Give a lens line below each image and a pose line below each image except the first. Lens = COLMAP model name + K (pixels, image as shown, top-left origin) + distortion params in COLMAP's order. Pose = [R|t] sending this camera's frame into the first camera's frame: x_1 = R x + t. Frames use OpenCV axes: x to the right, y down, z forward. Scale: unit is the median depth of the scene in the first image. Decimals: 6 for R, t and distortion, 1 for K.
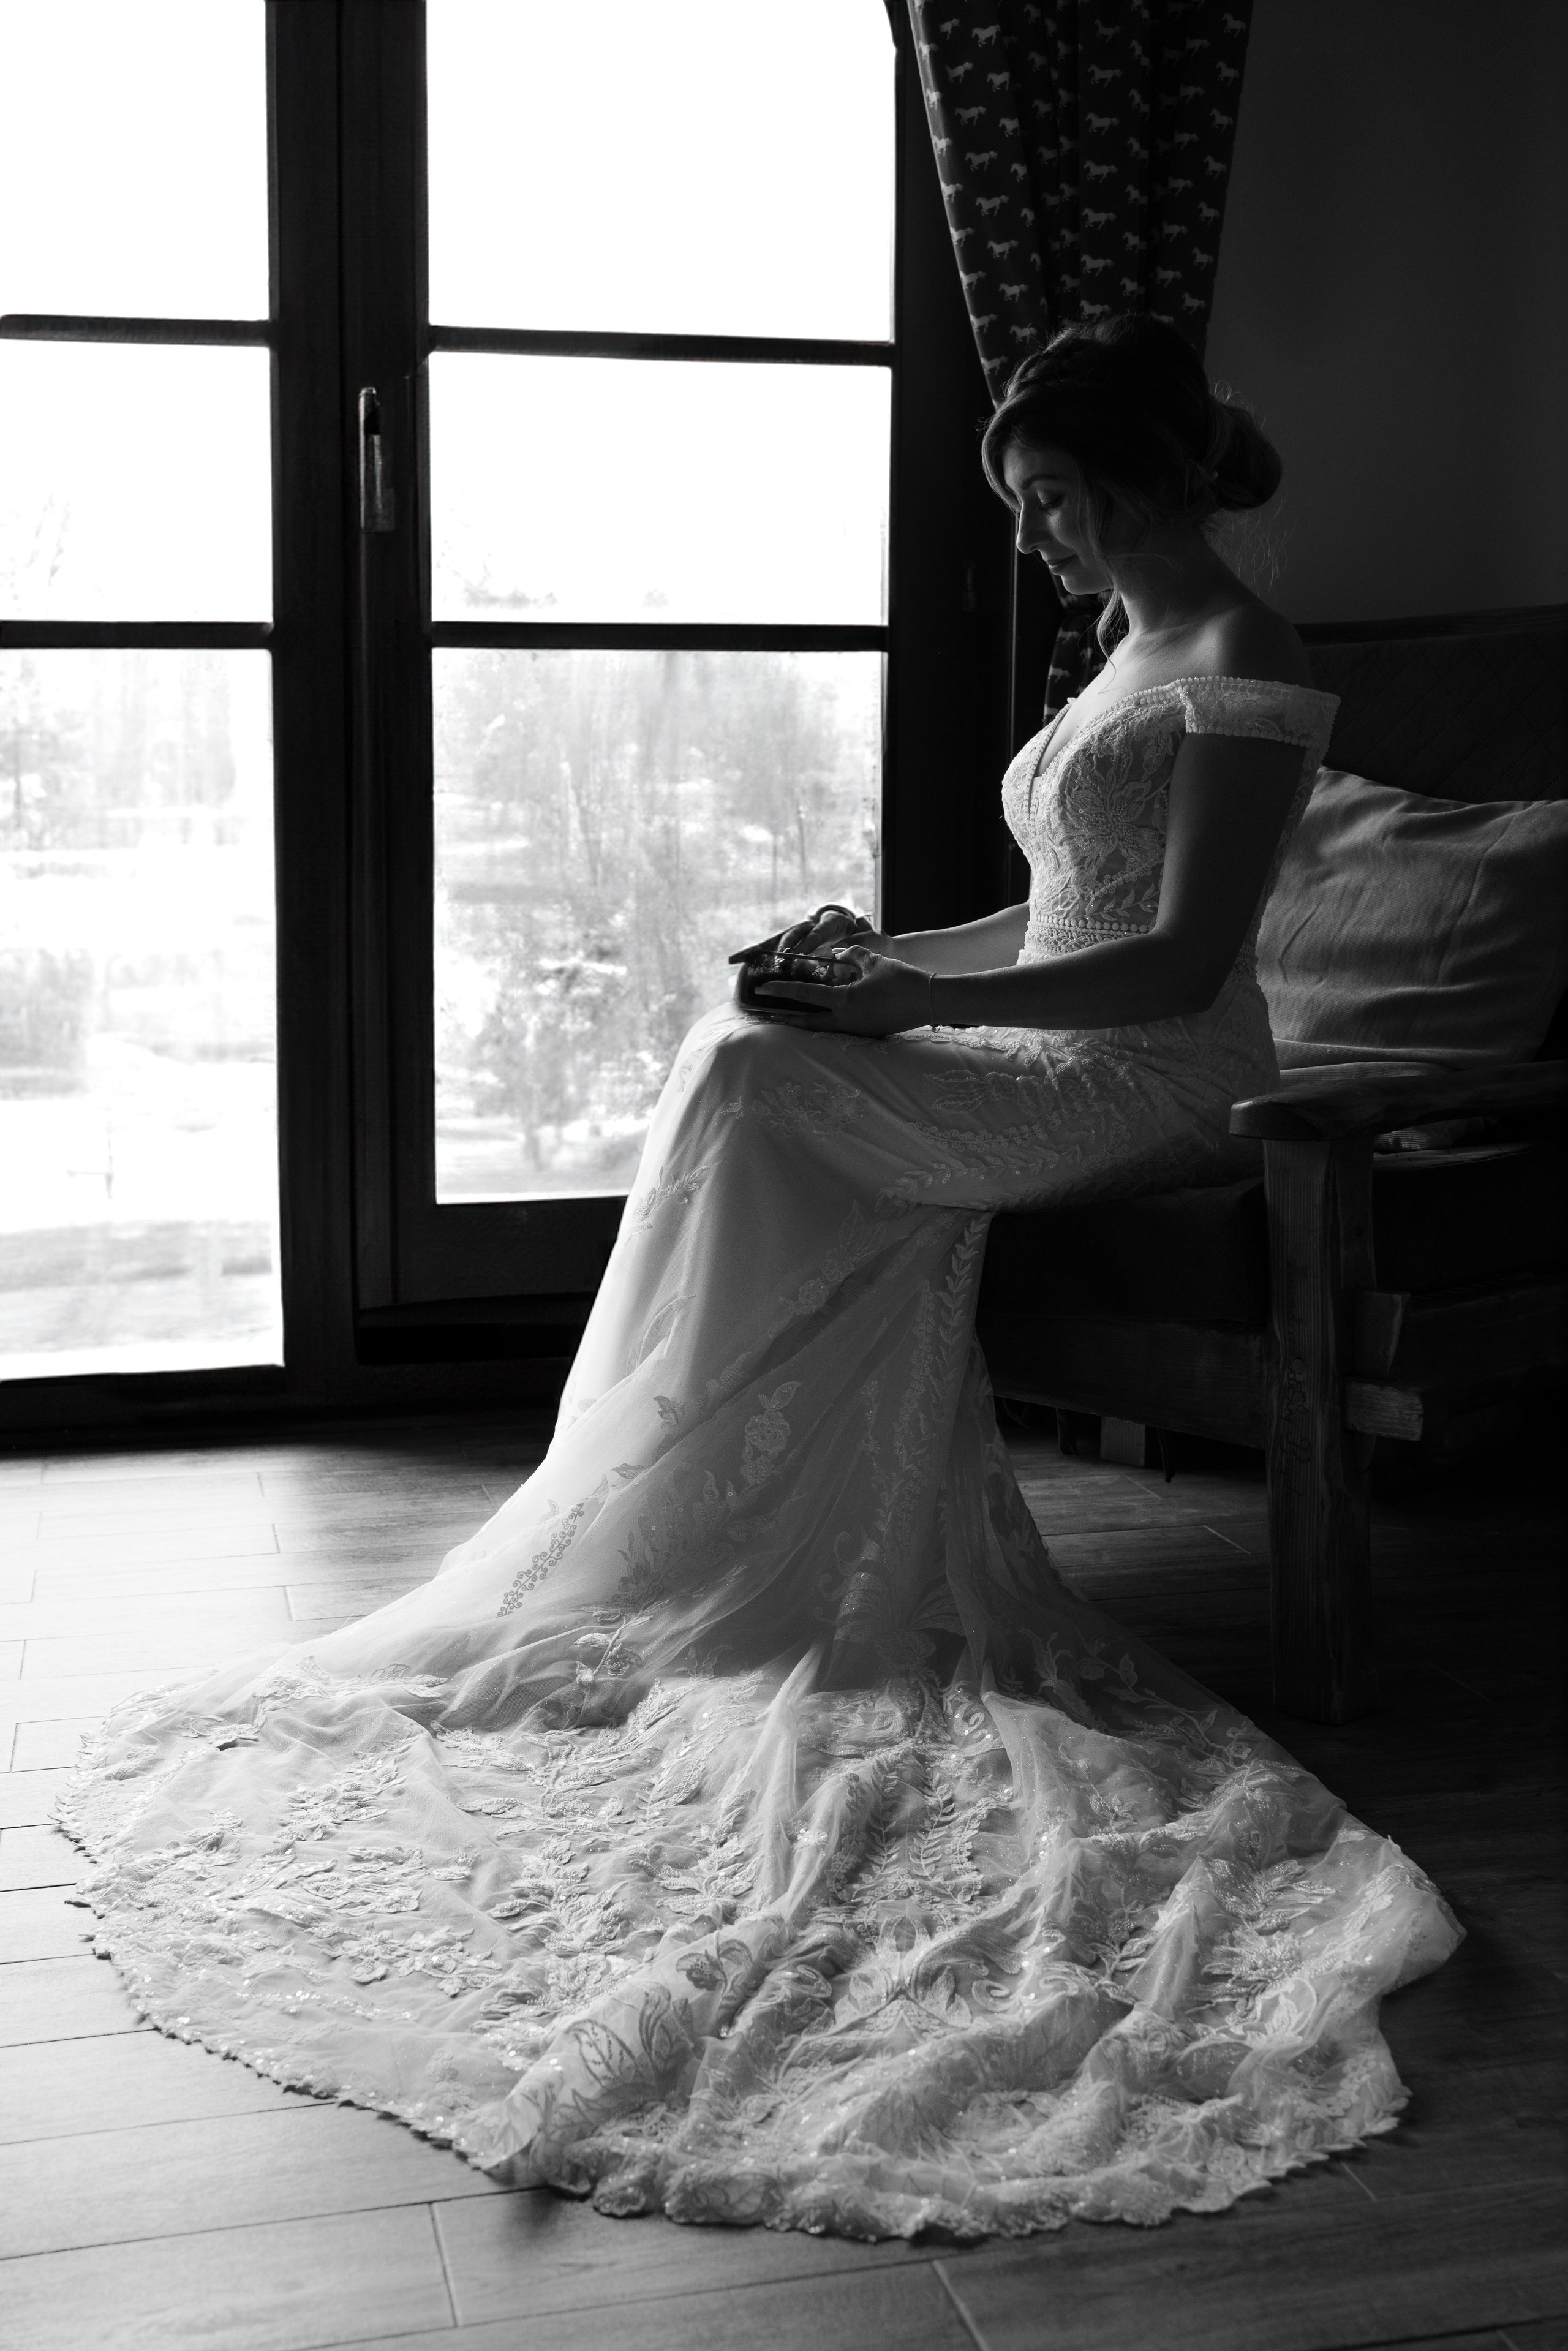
lens RADIAL K [[2437.6, 0, 784.0], [0, 2437.6, 1175.5], [0, 0, 1]] dist [0.025398, -0.019146]
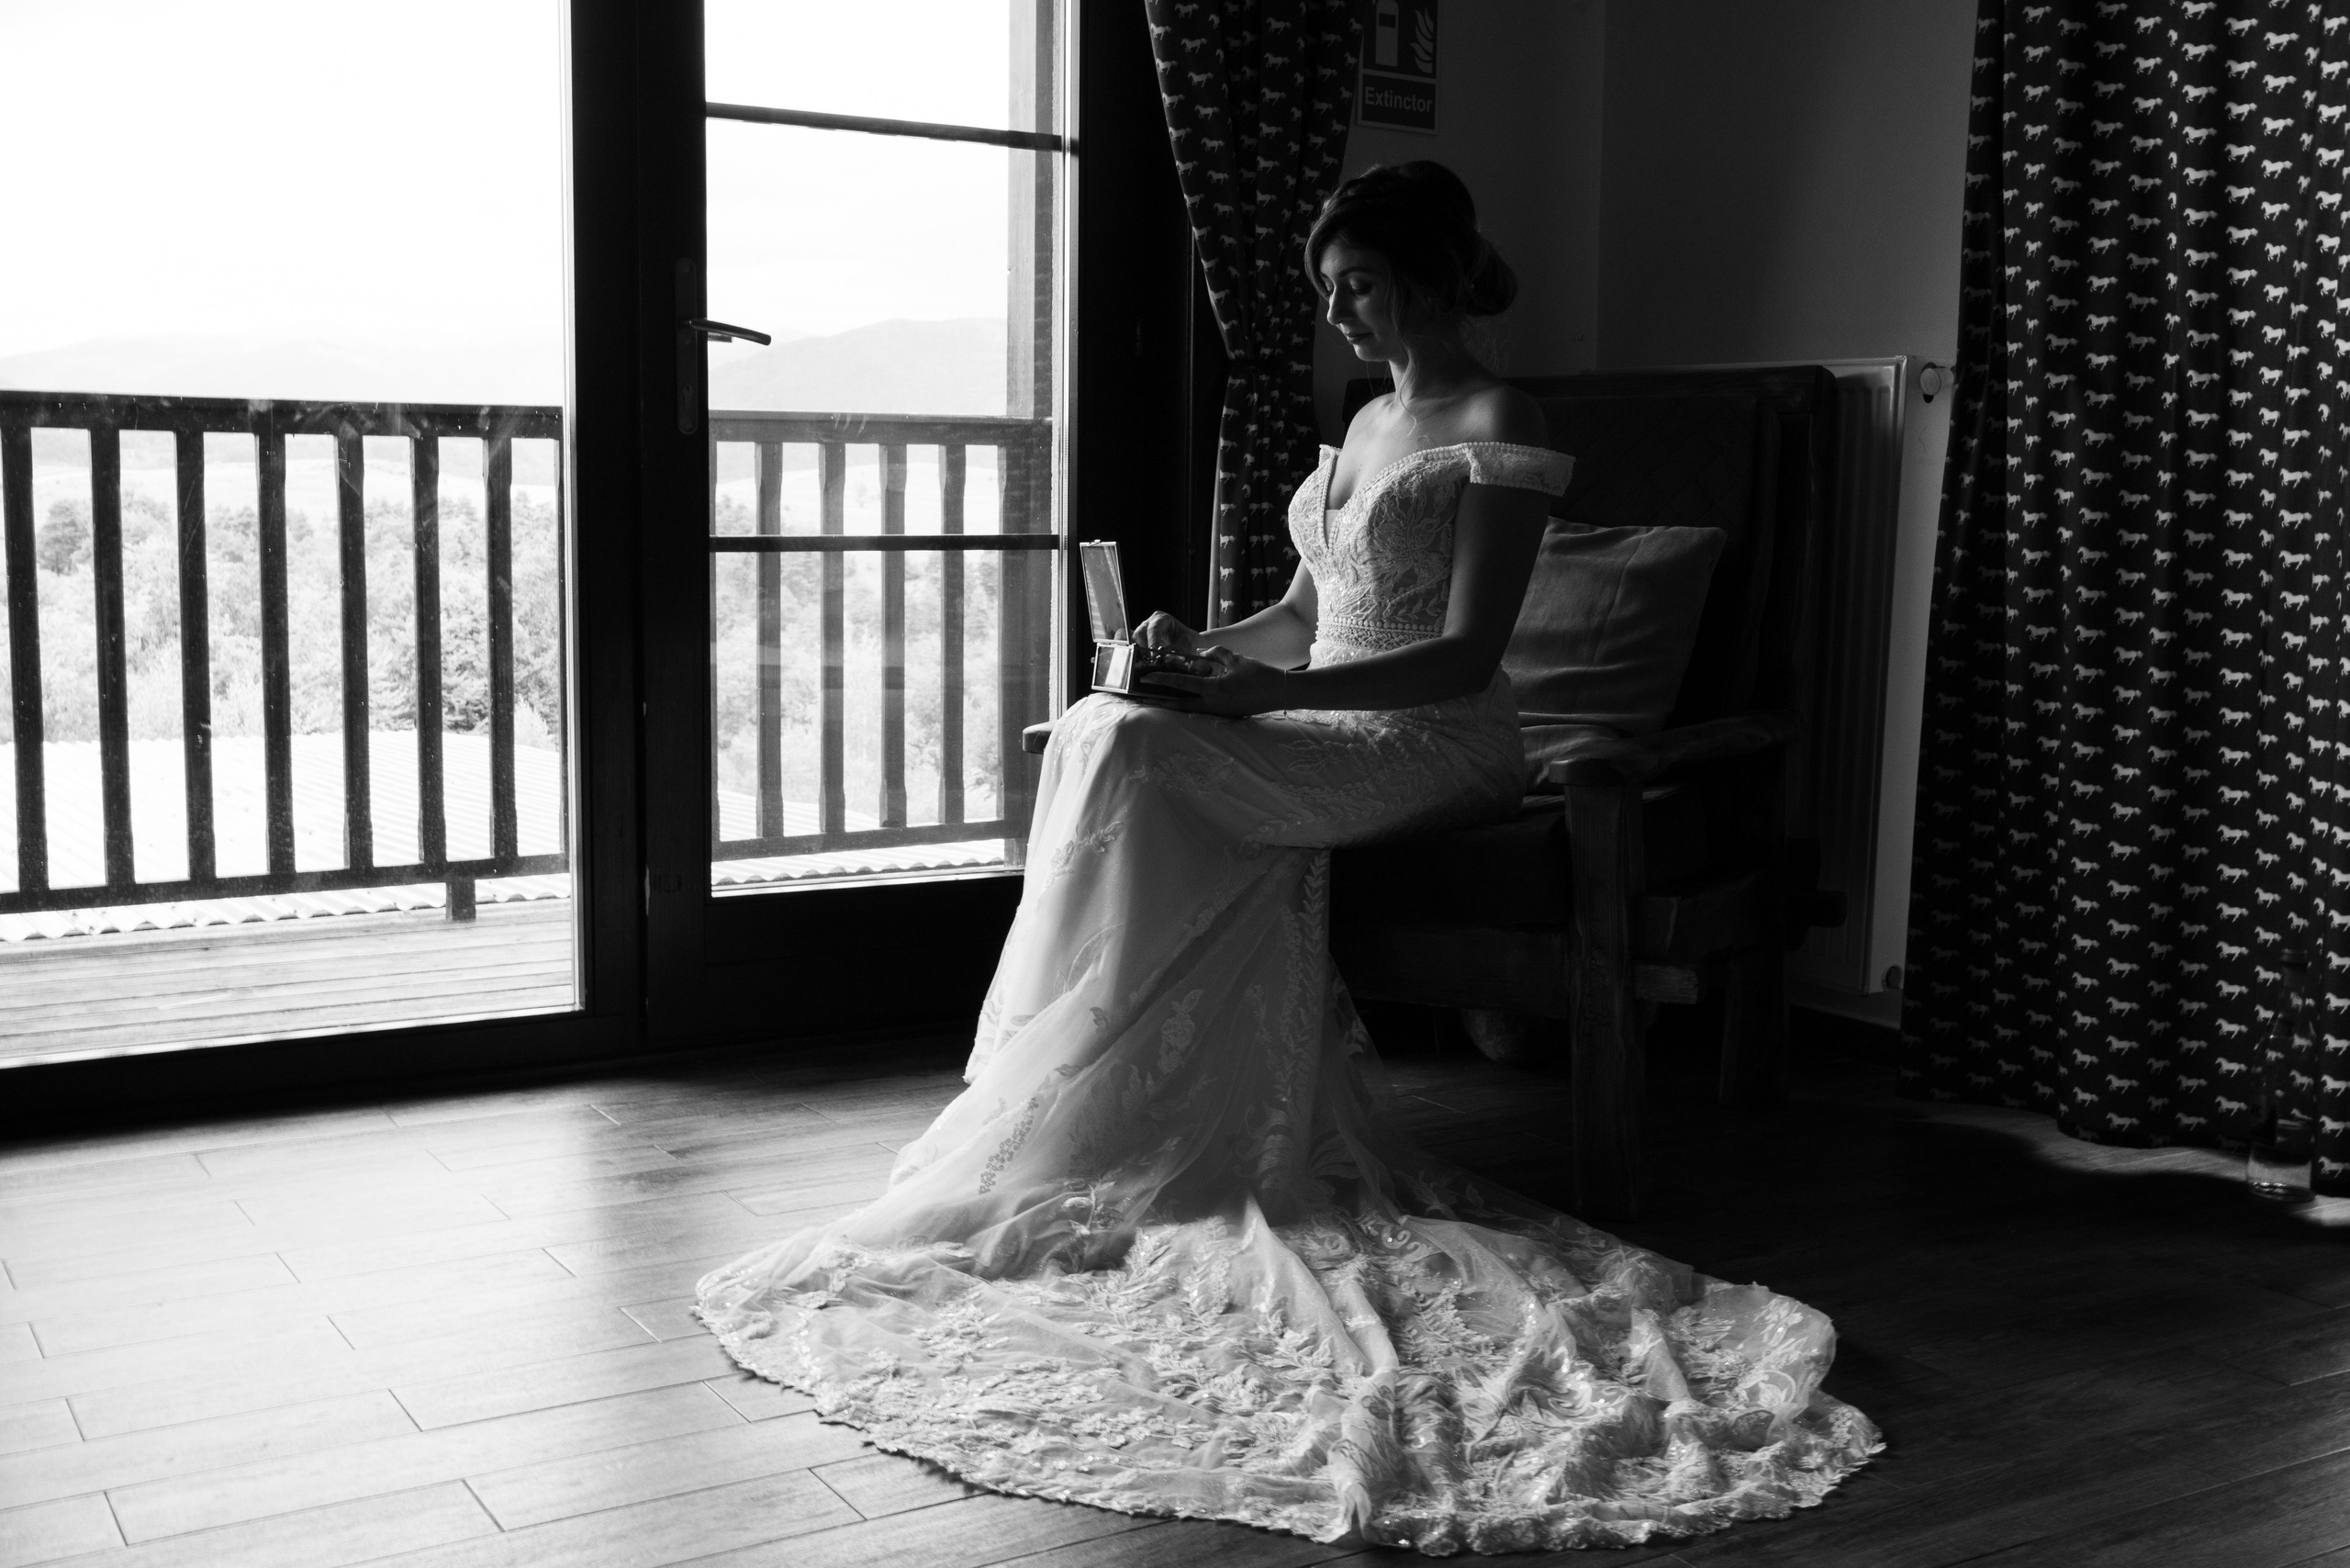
lens RADIAL K [[2333.1, 0, 1174.2], [0, 2333.1, 717.5], [0, 0, 1]] dist [-0.001571, 0.020645]
pose [[0.962960, -0.020946, 0.268830, -0.346416], [0.032574, 0.998713, -0.038867, -0.010242], [-0.267670, 0.046184, 0.962403, -0.176381]]
